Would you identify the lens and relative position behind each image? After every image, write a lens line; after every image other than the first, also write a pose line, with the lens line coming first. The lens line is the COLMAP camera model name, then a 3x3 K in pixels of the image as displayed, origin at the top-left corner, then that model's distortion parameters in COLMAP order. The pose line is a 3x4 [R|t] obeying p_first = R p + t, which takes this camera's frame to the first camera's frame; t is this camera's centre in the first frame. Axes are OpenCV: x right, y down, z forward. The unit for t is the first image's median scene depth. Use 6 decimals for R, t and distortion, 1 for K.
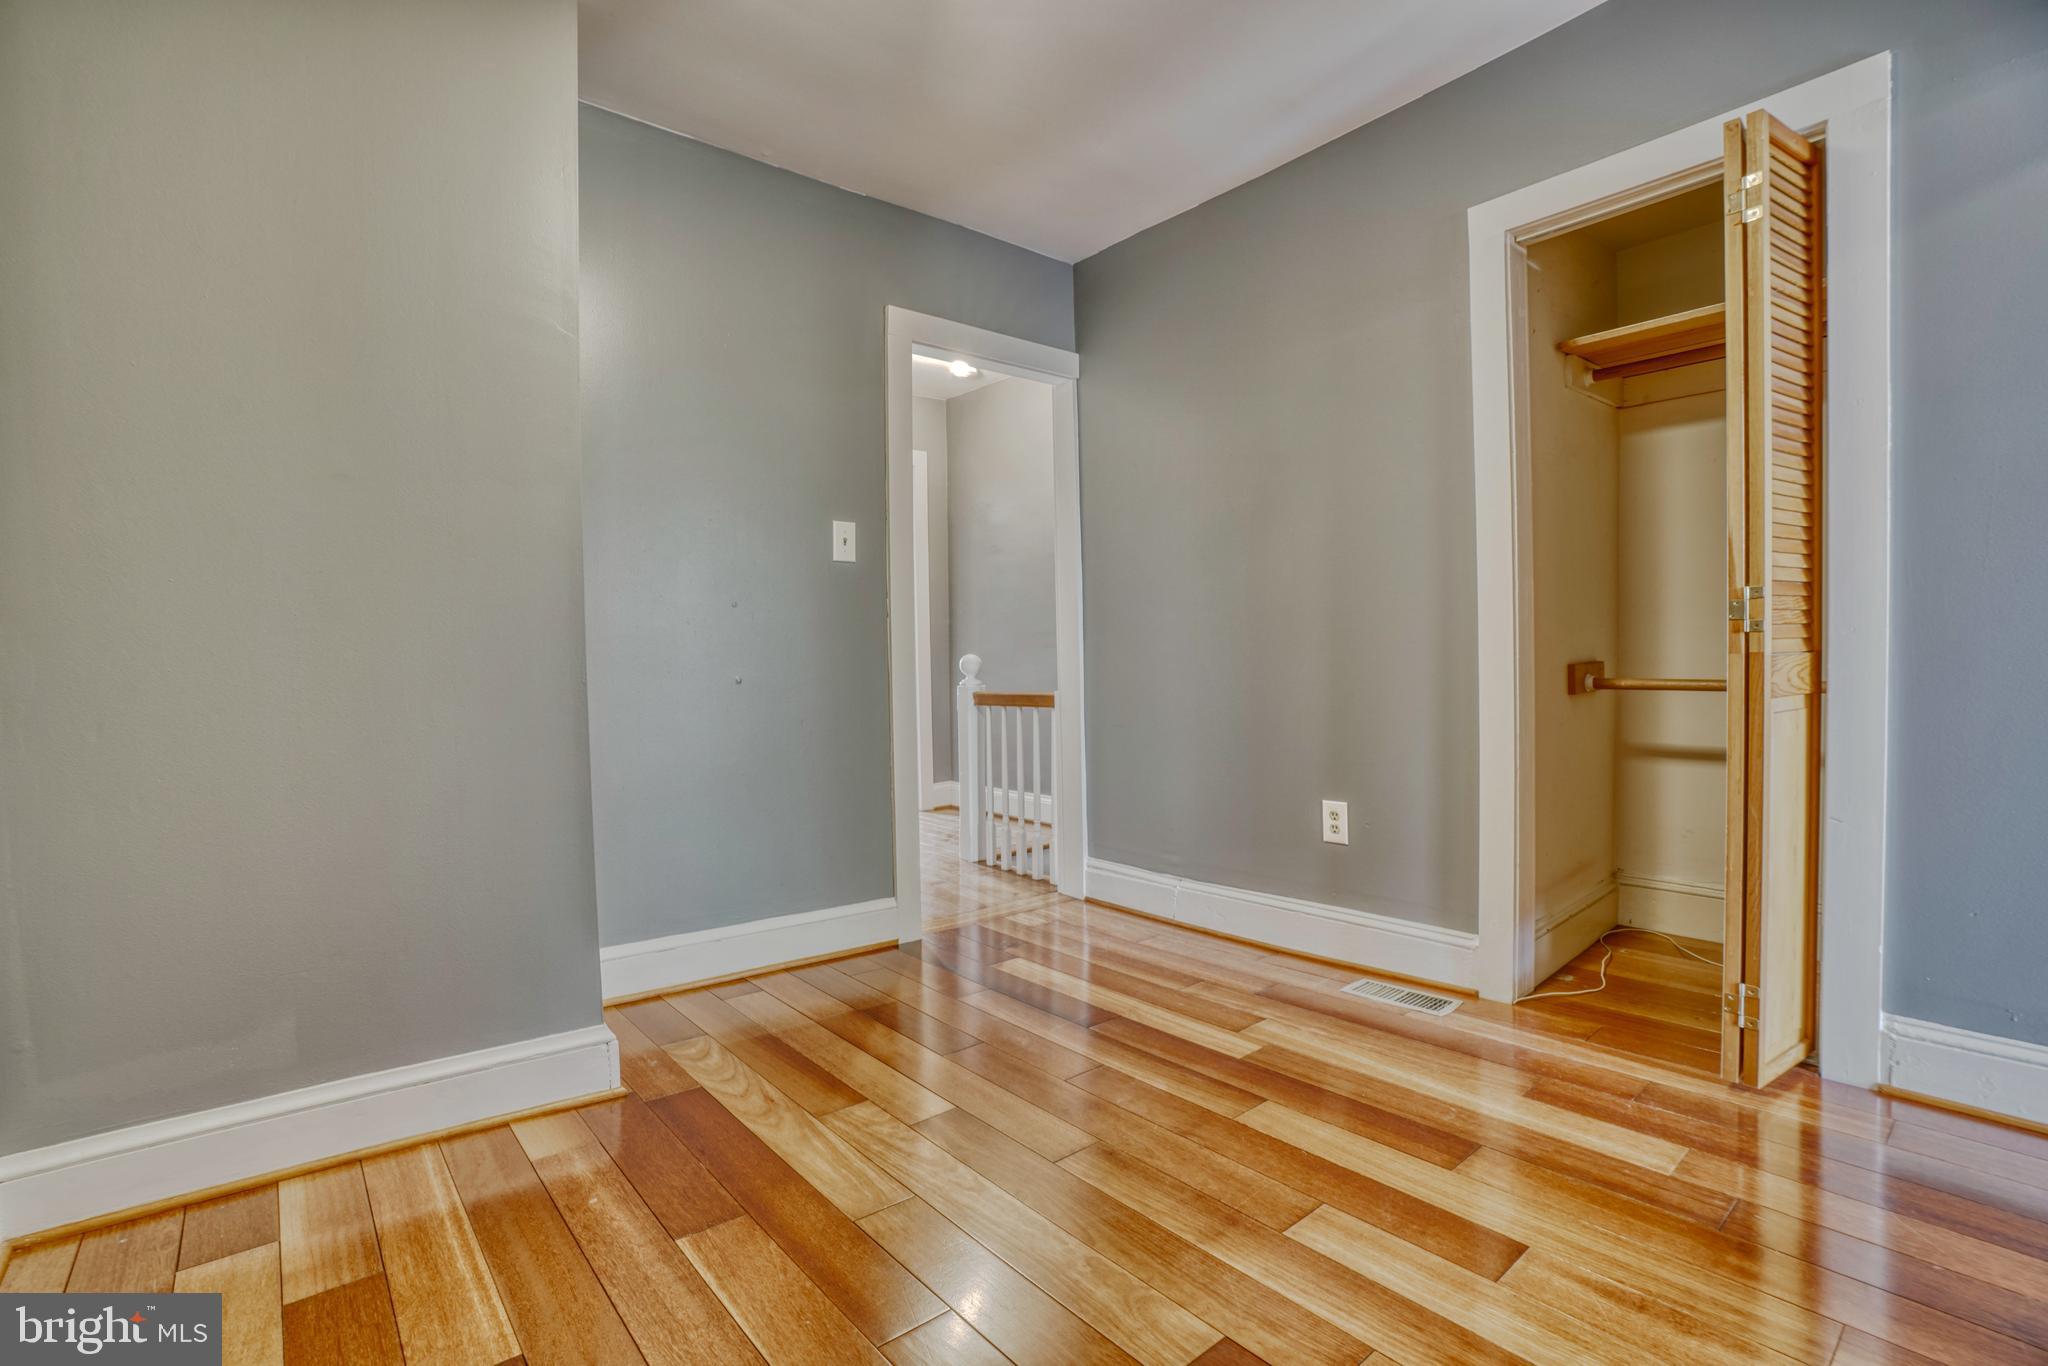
lens RADIAL K [[934.4, 0, 997.8], [0, 934.4, 684.2], [0, 0, 1]] dist [-0.072962, 0.024759]
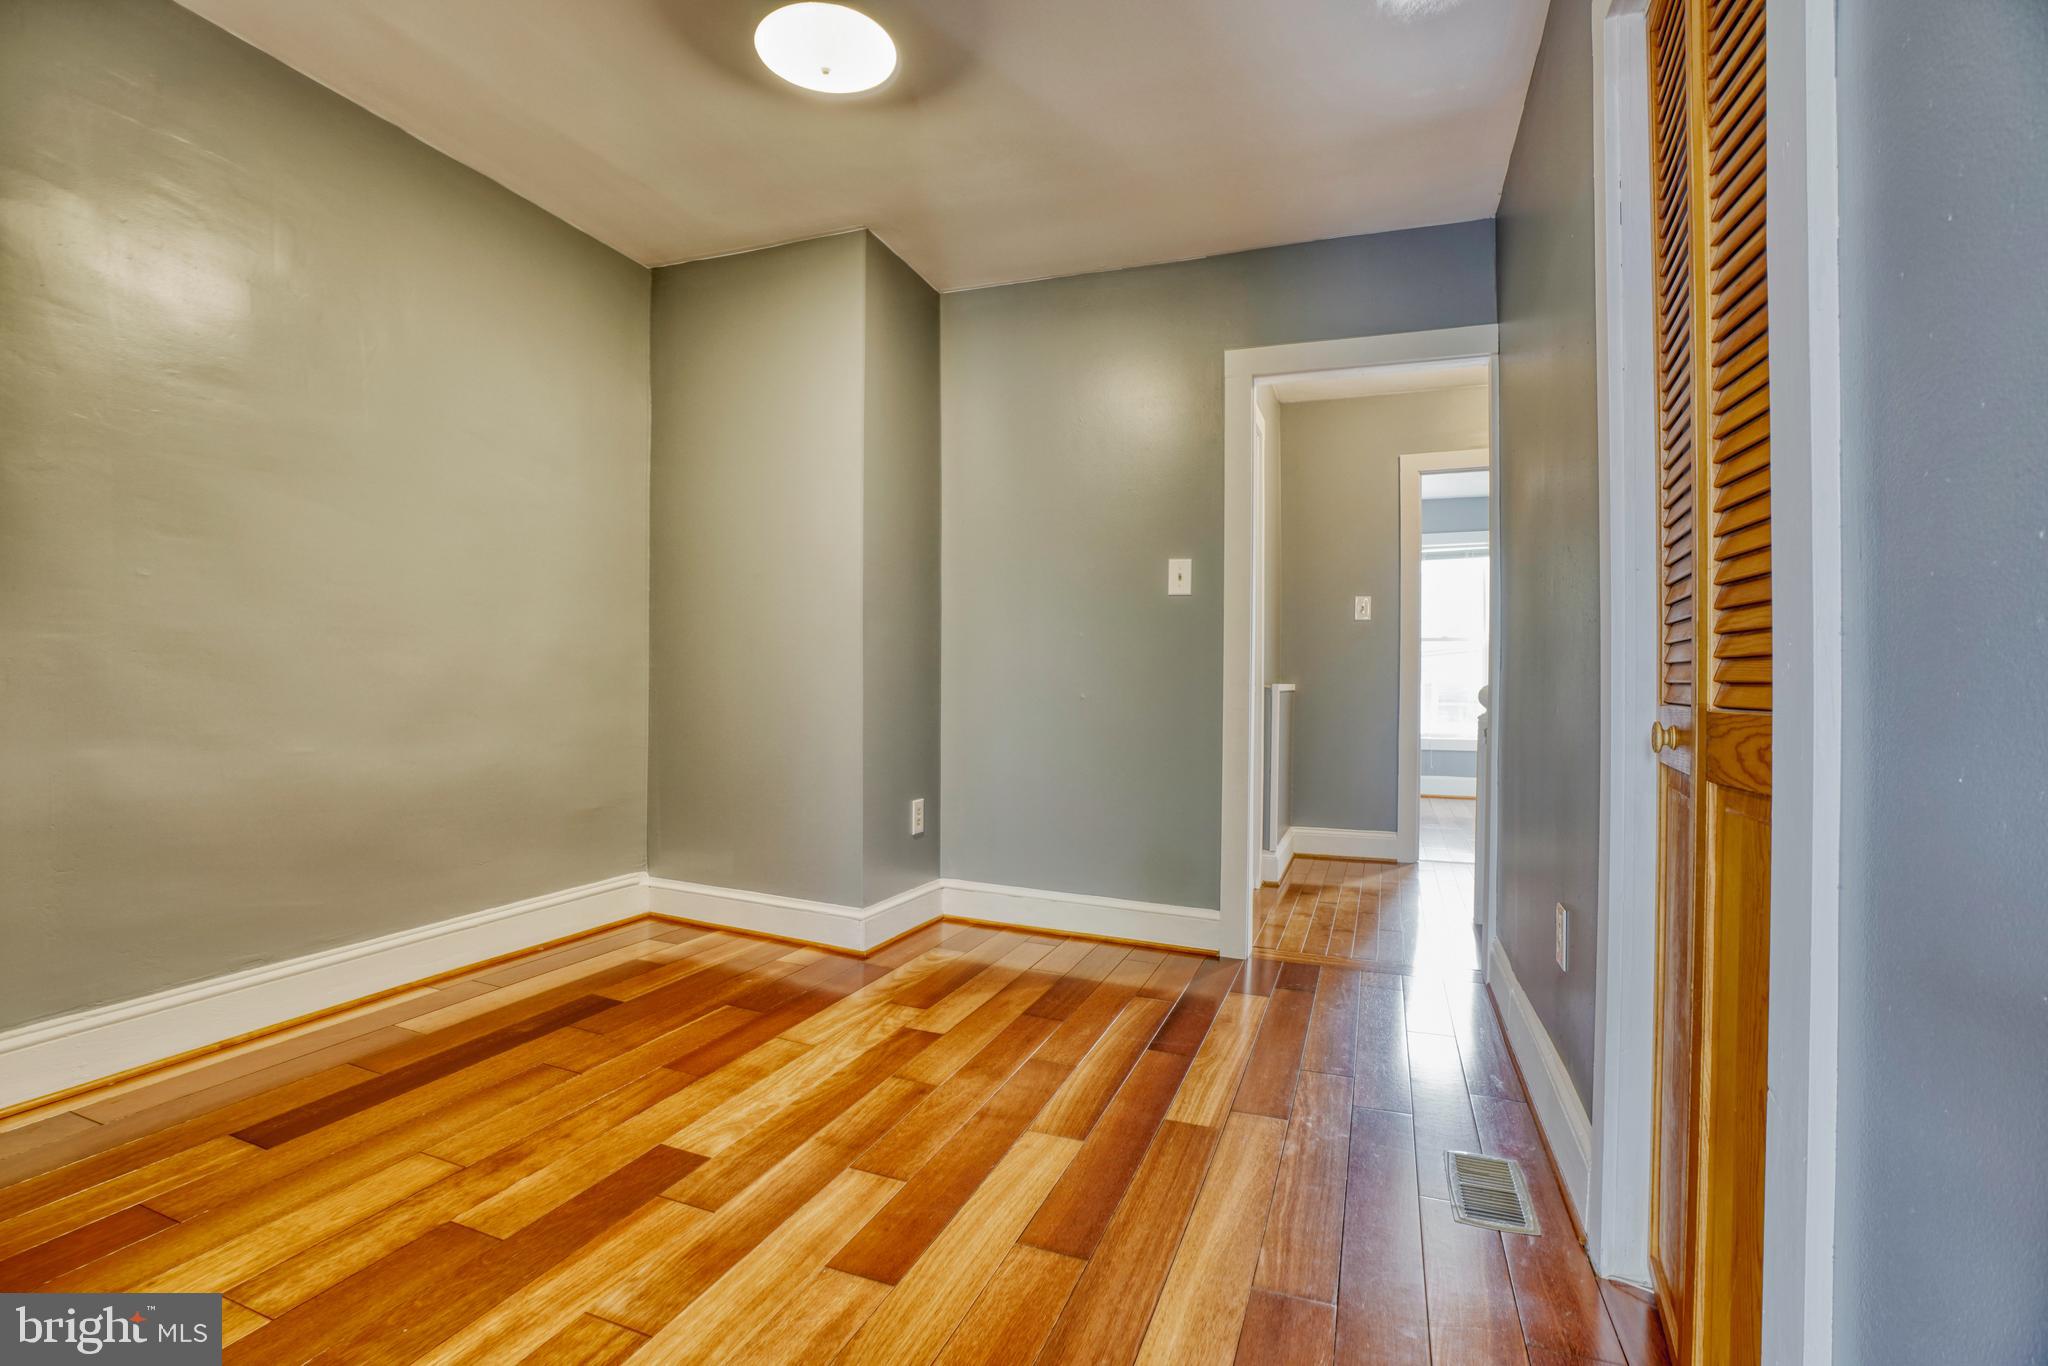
lens RADIAL K [[936.0, 0, 1003.3], [0, 936.0, 693.4], [0, 0, 1]] dist [-0.069381, 0.025076]
pose [[0.487120, 0.035512, -0.872613, 1.141426], [-0.050472, 0.998648, 0.012466, -0.028938], [0.871876, 0.037970, 0.488253, 0.452253]]
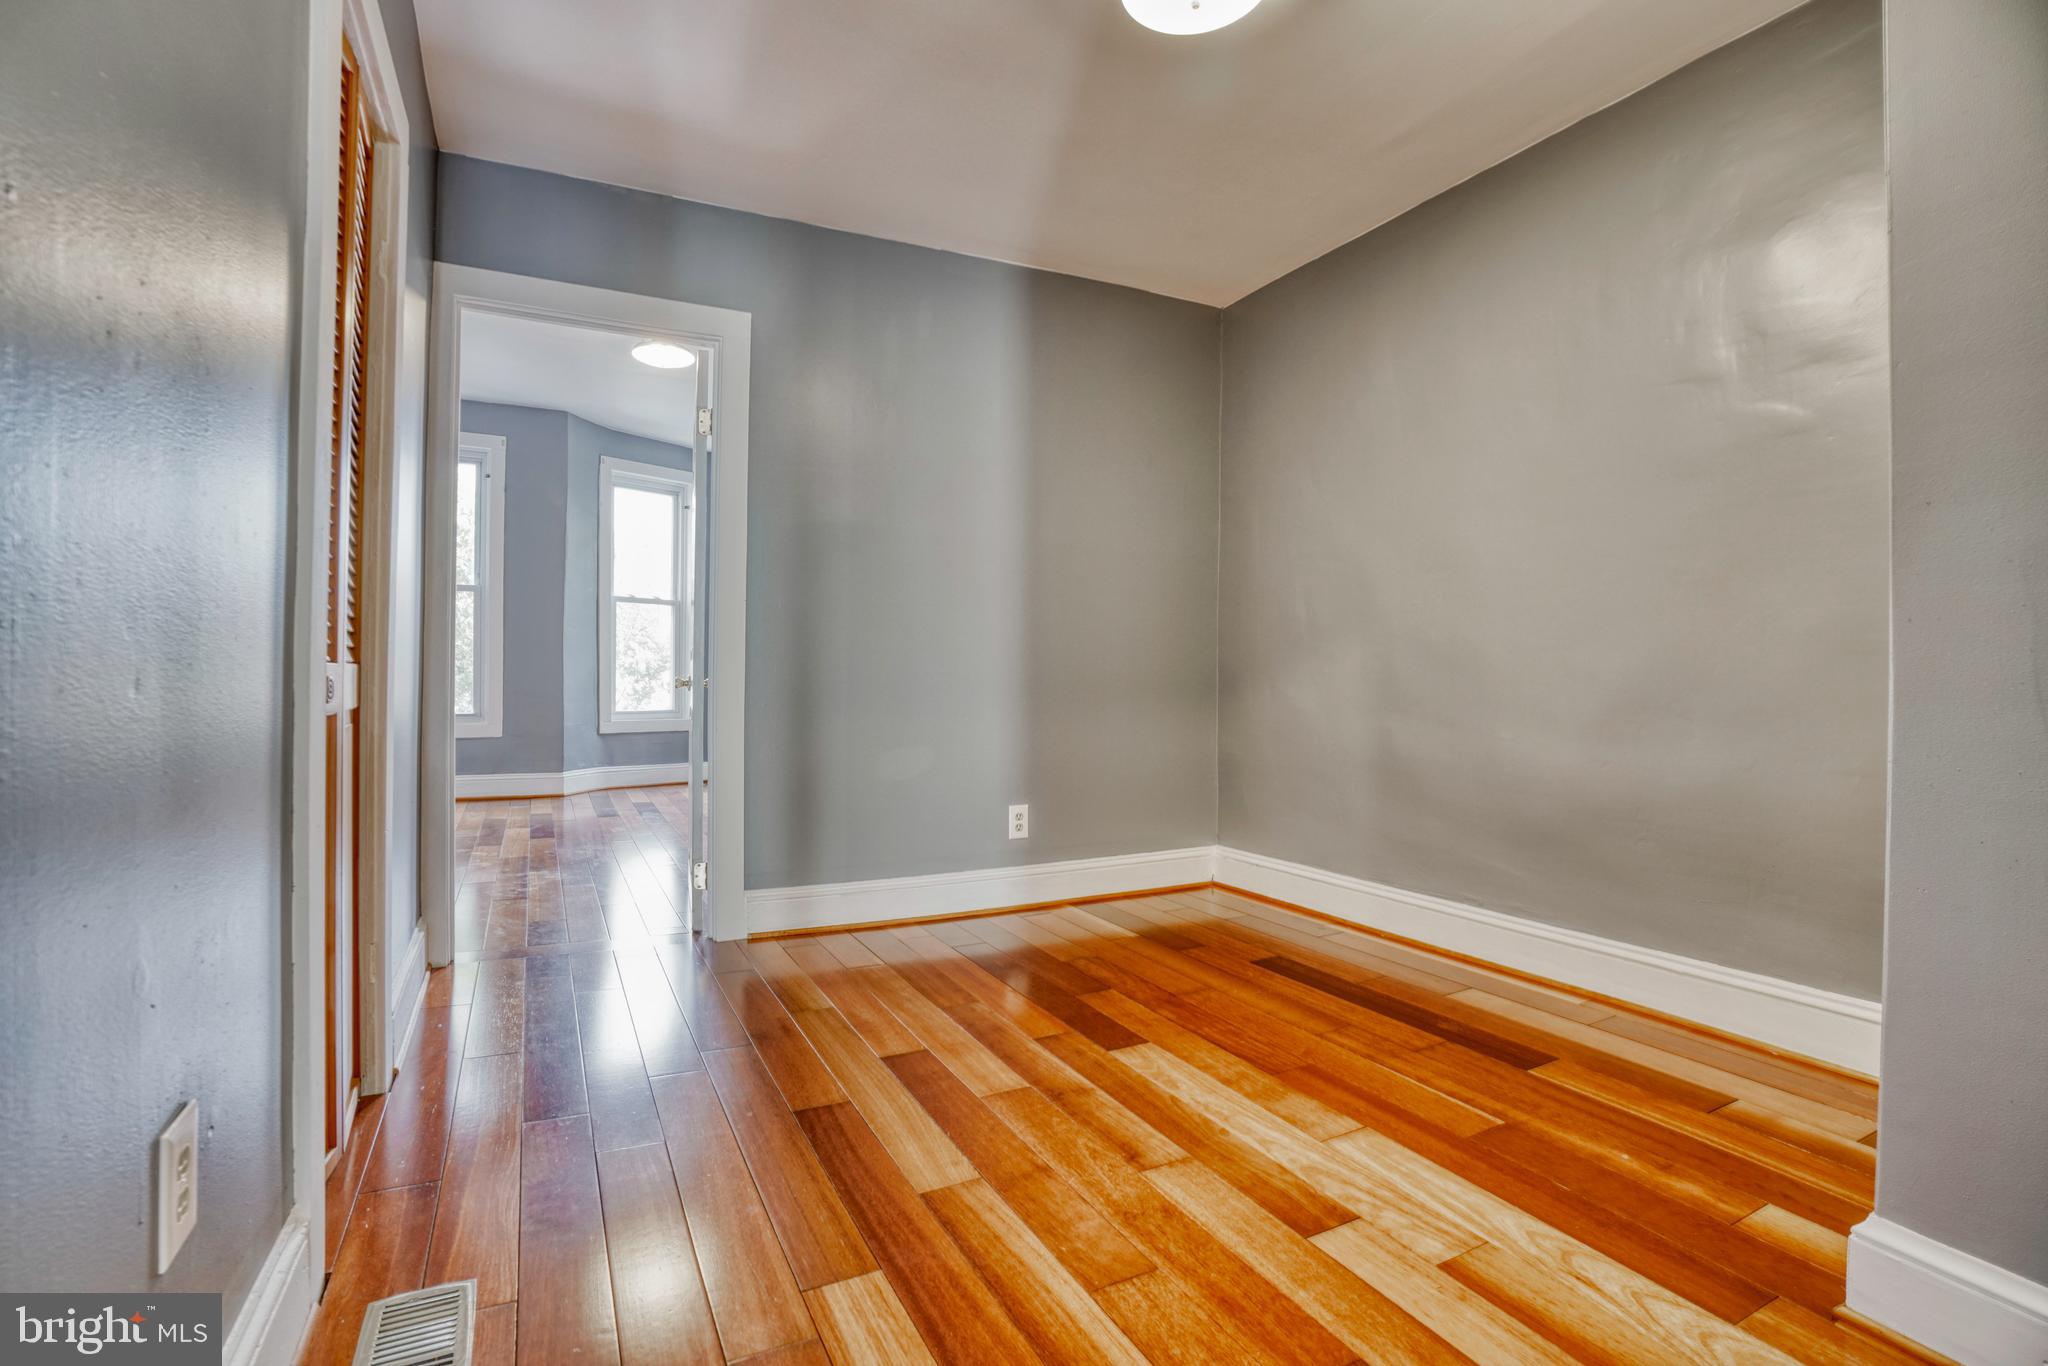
lens RADIAL K [[934.4, 0, 997.8], [0, 934.4, 684.2], [0, 0, 1]] dist [-0.072962, 0.024759]
pose [[-0.975407, 0.007651, 0.220278, 0.040278], [0.015728, 0.999266, 0.034937, -0.038876], [-0.219849, 0.037543, -0.974811, 1.864911]]
